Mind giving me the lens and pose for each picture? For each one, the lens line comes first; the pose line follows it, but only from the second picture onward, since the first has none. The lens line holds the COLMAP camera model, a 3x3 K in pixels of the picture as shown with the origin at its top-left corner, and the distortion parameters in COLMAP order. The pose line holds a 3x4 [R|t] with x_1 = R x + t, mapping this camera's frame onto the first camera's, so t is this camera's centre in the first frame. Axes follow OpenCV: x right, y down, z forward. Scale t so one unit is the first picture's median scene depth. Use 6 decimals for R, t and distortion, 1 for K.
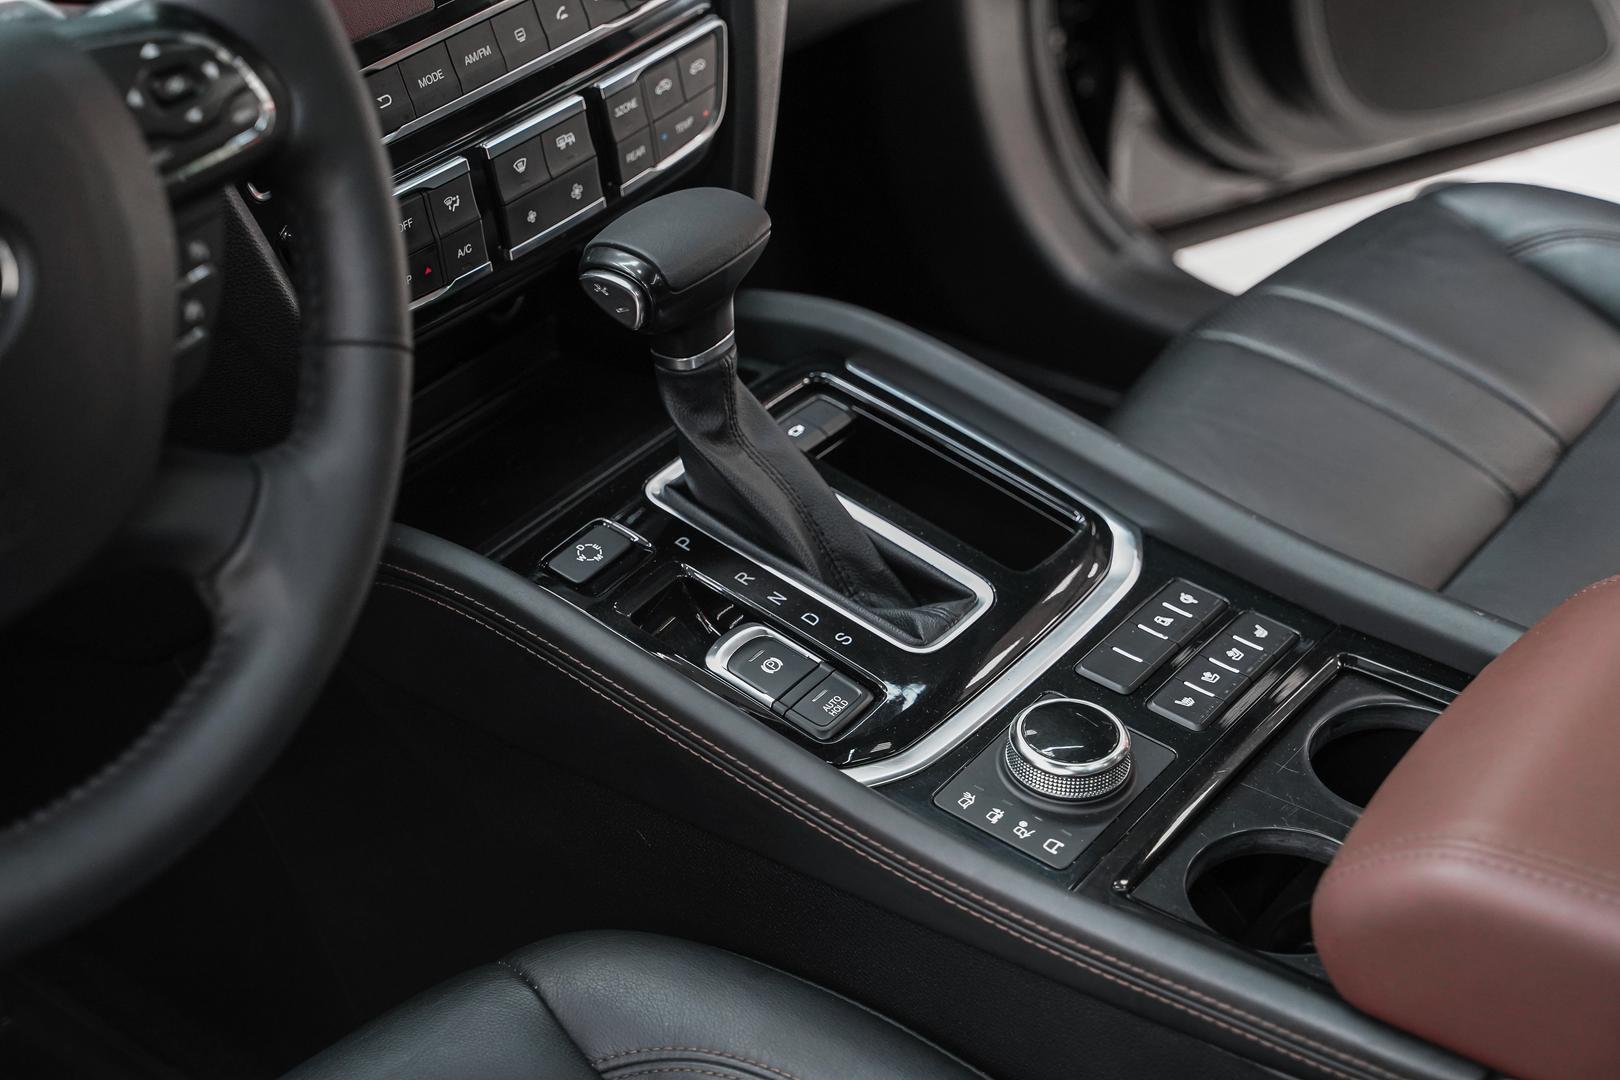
lens RADIAL K [[2747.5, 0, 810.0], [0, 2747.5, 540.0], [0, 0, 1]] dist [-0.007476, -0.049754]
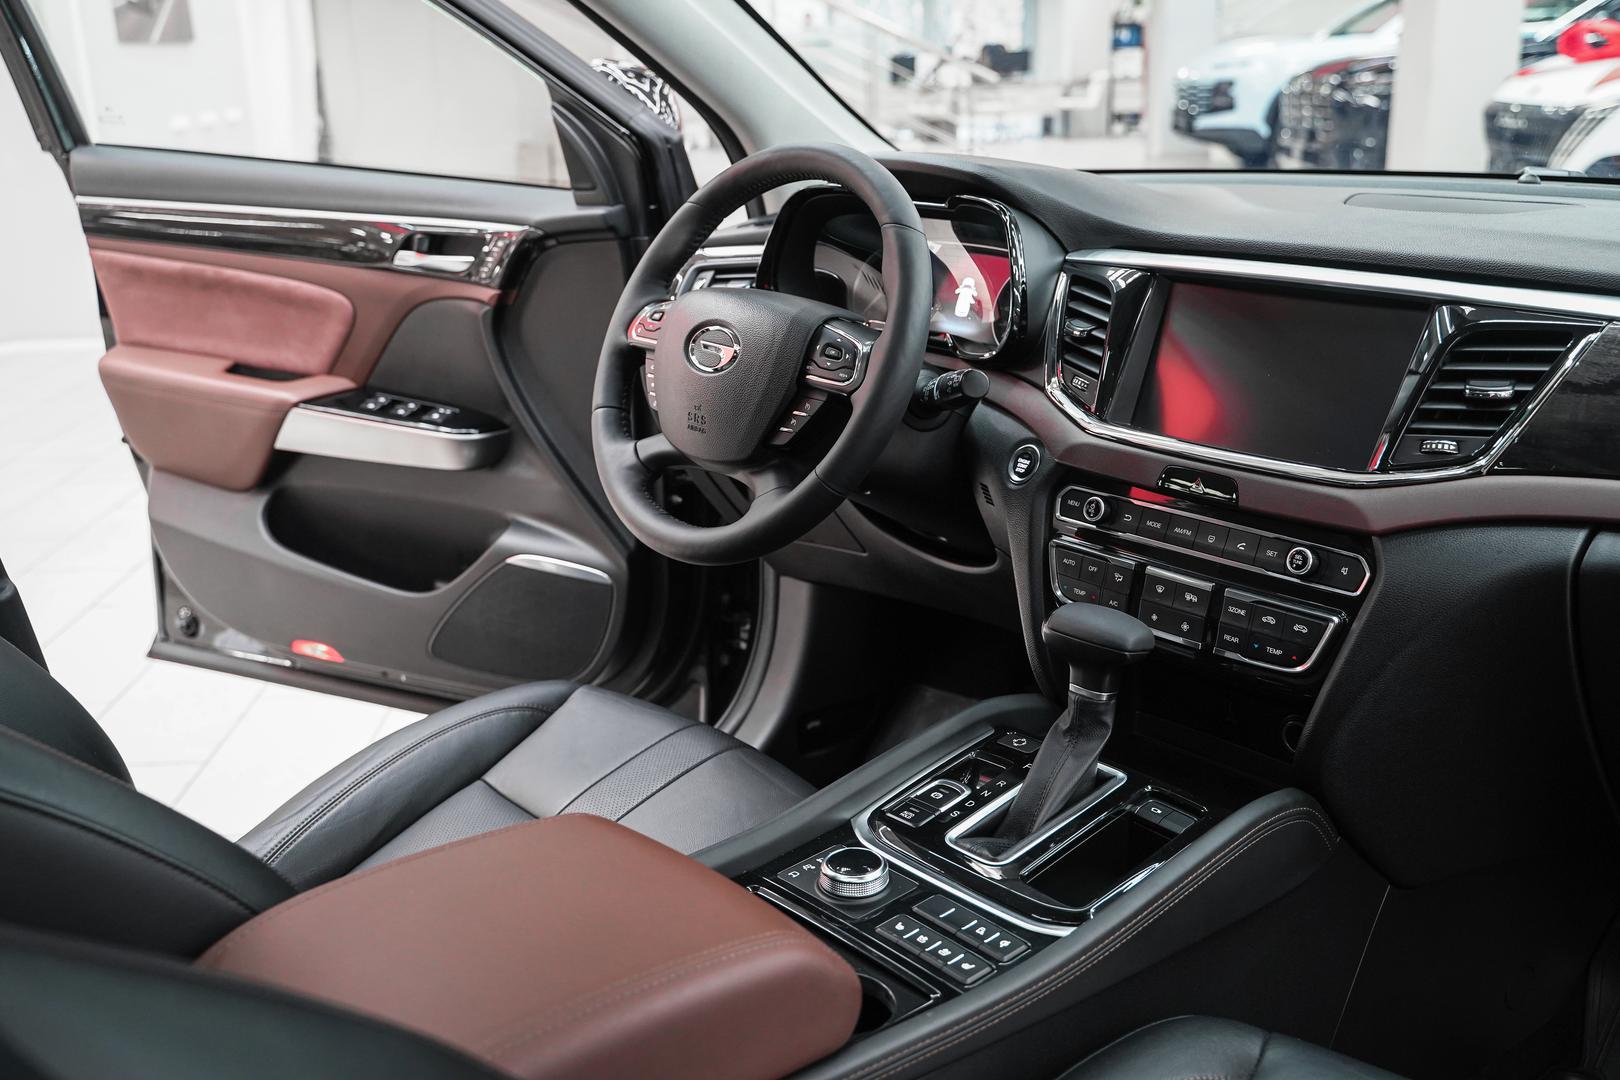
lens RADIAL K [[1545.4, 0, 808.3], [0, 1545.4, 511.2], [0, 0, 1]] dist [-0.003539, -0.011873]
pose [[-0.205261, 0.261824, -0.943036, 0.934463], [-0.552145, 0.764595, 0.332462, -0.399721], [0.808087, 0.588934, -0.012376, 0.799072]]
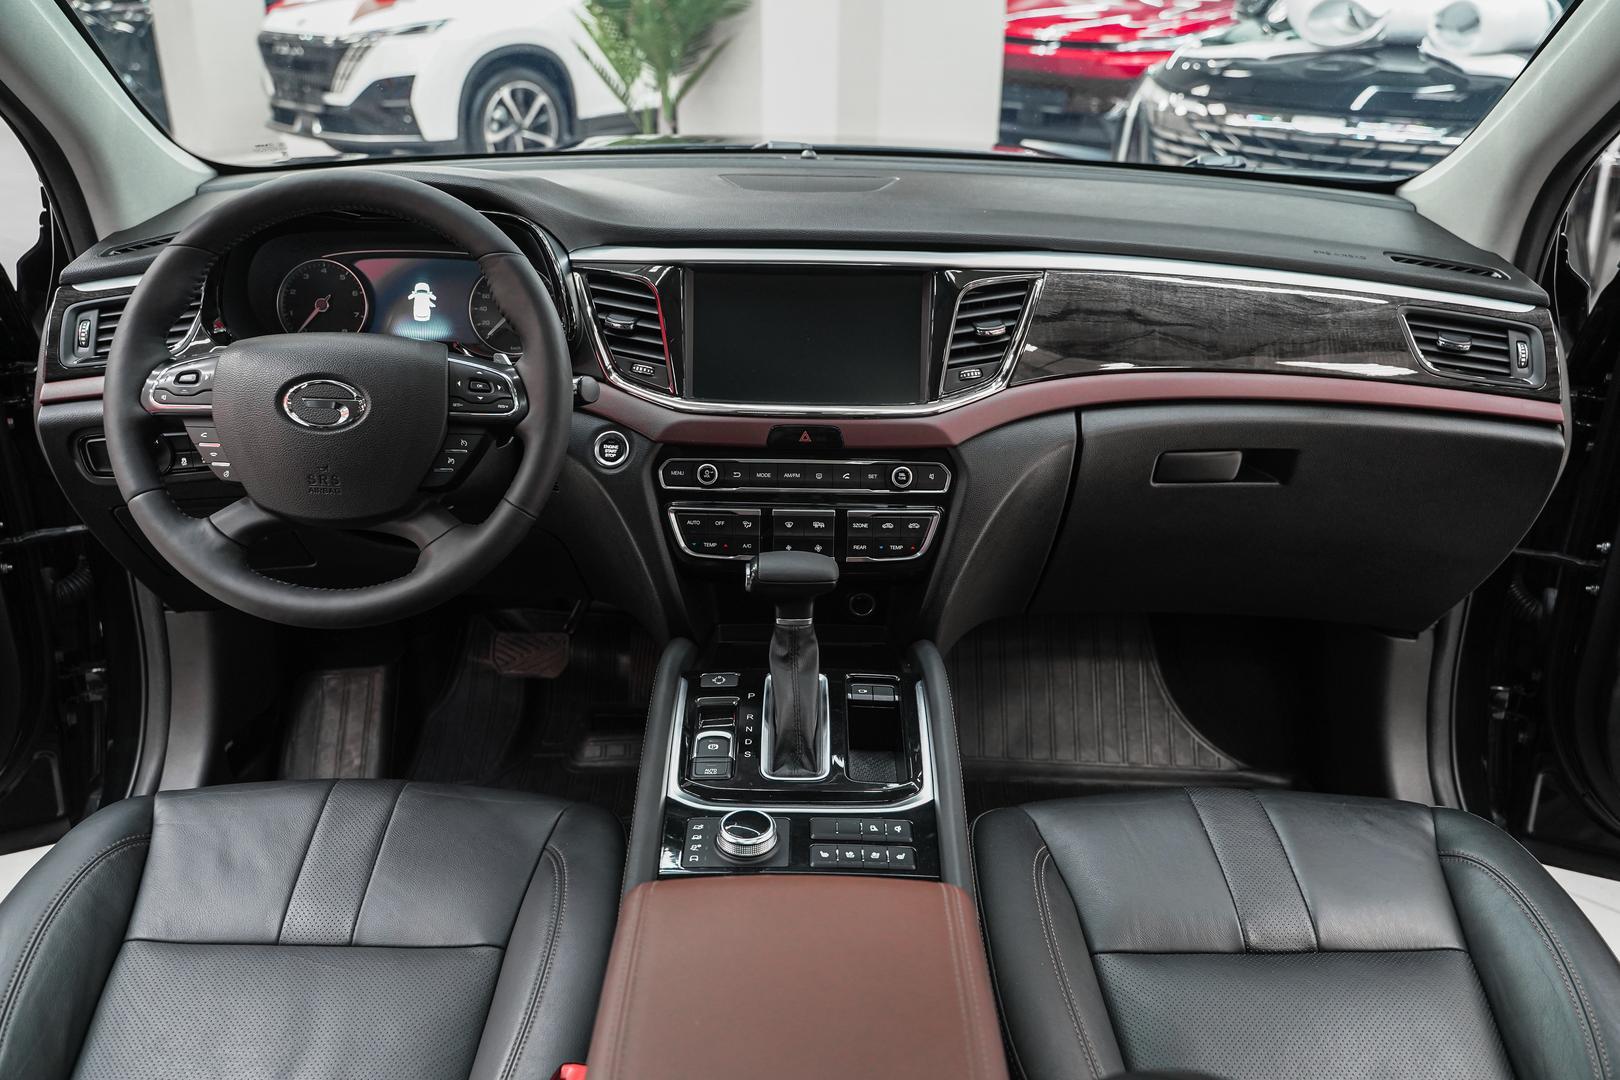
lens RADIAL K [[1309.7, 0, 810.0], [0, 1309.7, 540.0], [0, 0, 1]] dist [-0.015389, -0.001599]
pose [[0.601430, 0.310495, -0.736121, 0.735951], [-0.464758, 0.885416, -0.006252, -0.127847], [0.649832, 0.345879, 0.676821, 0.268581]]
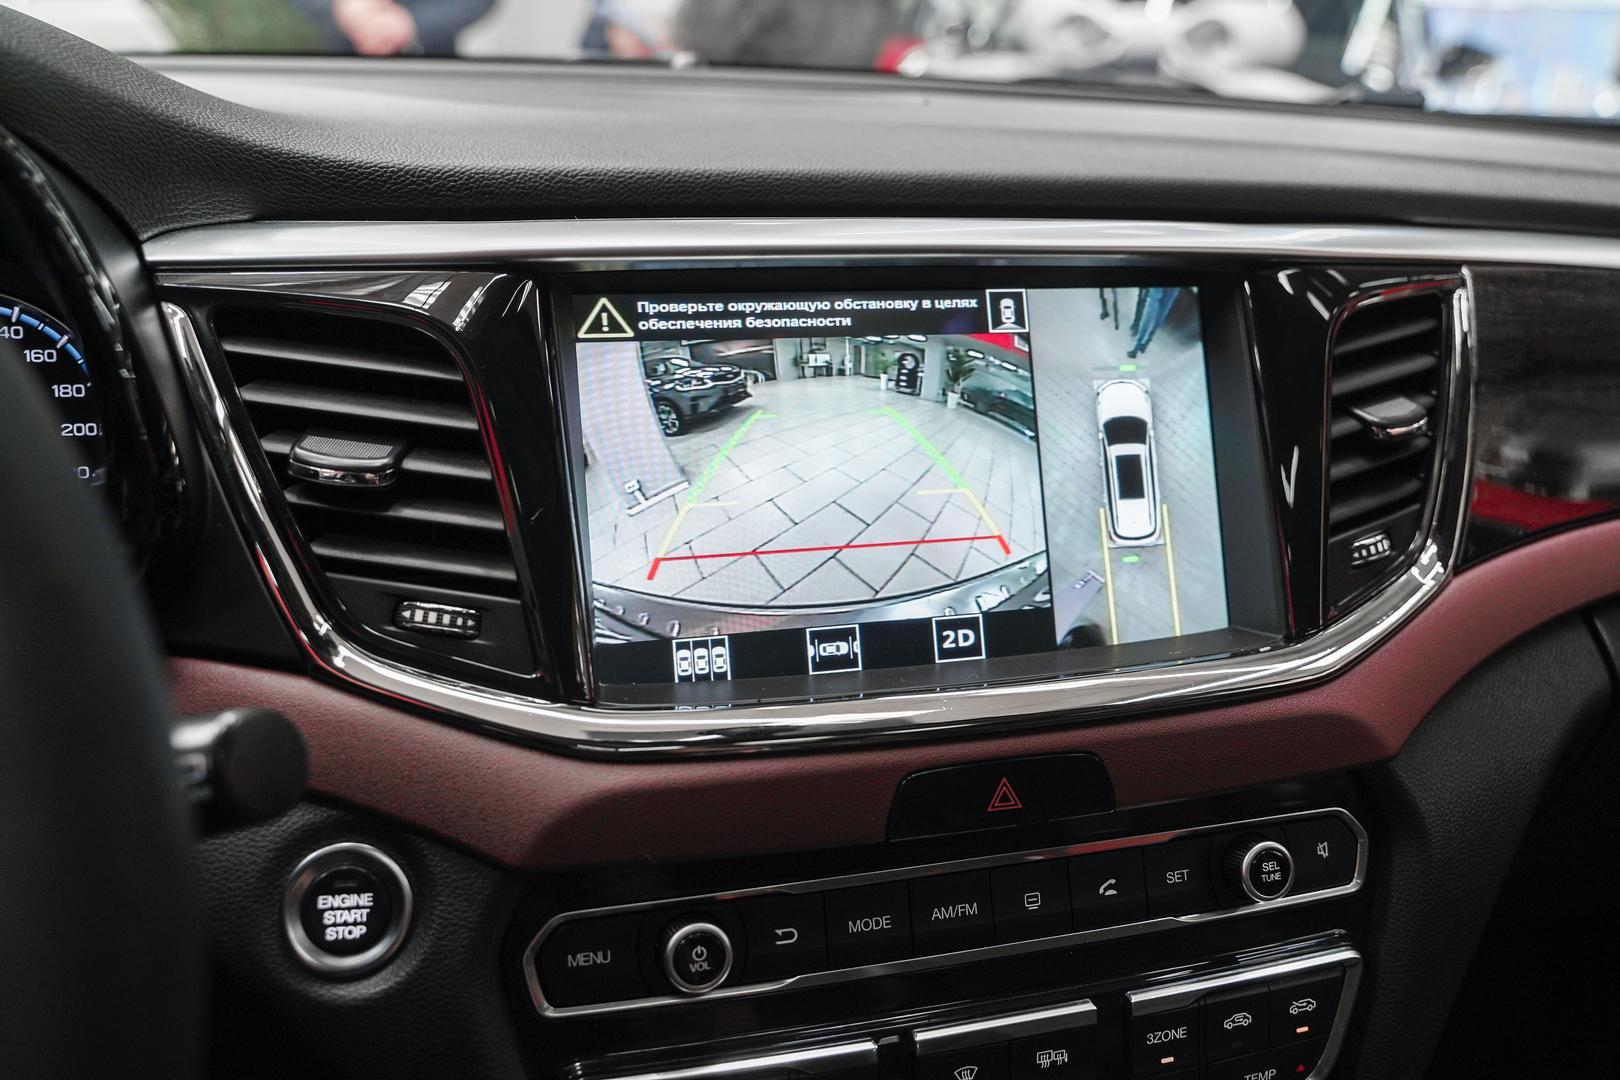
lens RADIAL K [[1309.7, 0, 810.0], [0, 1309.7, 540.0], [0, 0, 1]] dist [-0.015389, -0.001599]
pose [[0.795675, 0.218310, -0.565015, 0.026943], [-0.366821, 0.915960, -0.162664, -0.197331], [0.482020, 0.336687, 0.808887, 0.660540]]
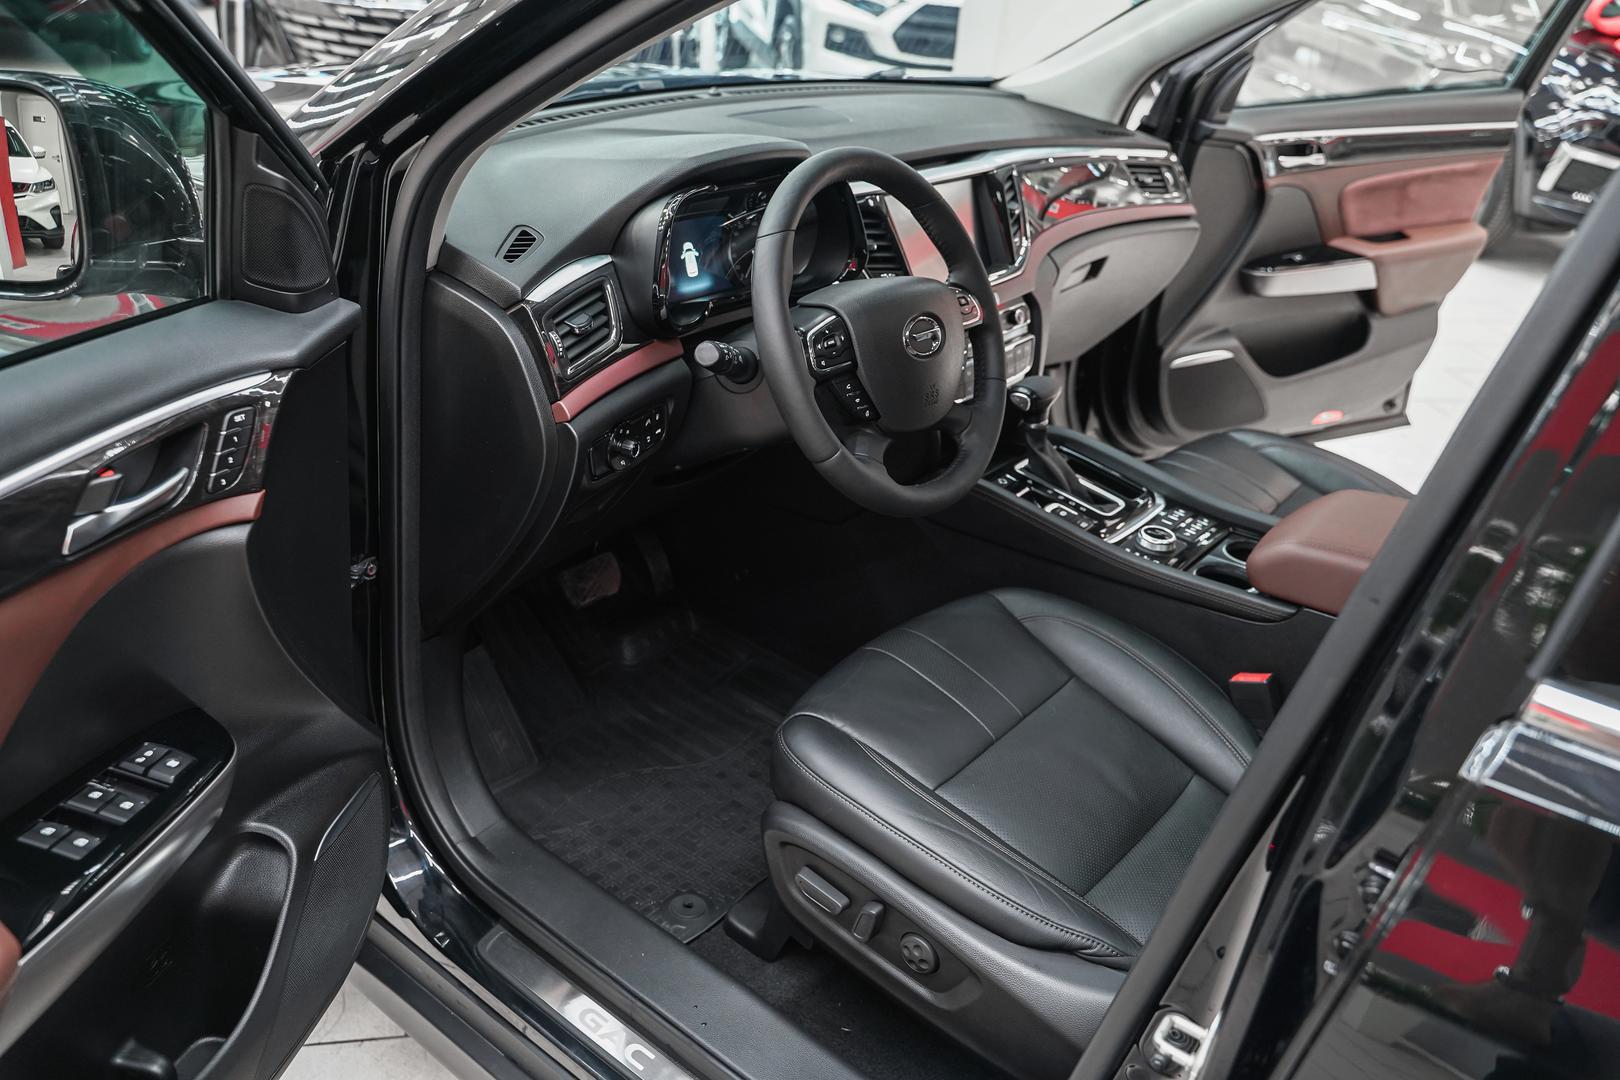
lens RADIAL K [[1285.1, 0, 810.0], [0, 1285.1, 540.0], [0, 0, 1]] dist [-0.018763, 0.014862]
pose [[0.997703, 0.067736, 0.000635, -0.306110], [-0.066975, 0.987806, -0.140549, 0.304353], [-0.010148, 0.140183, 0.990074, -0.502640]]
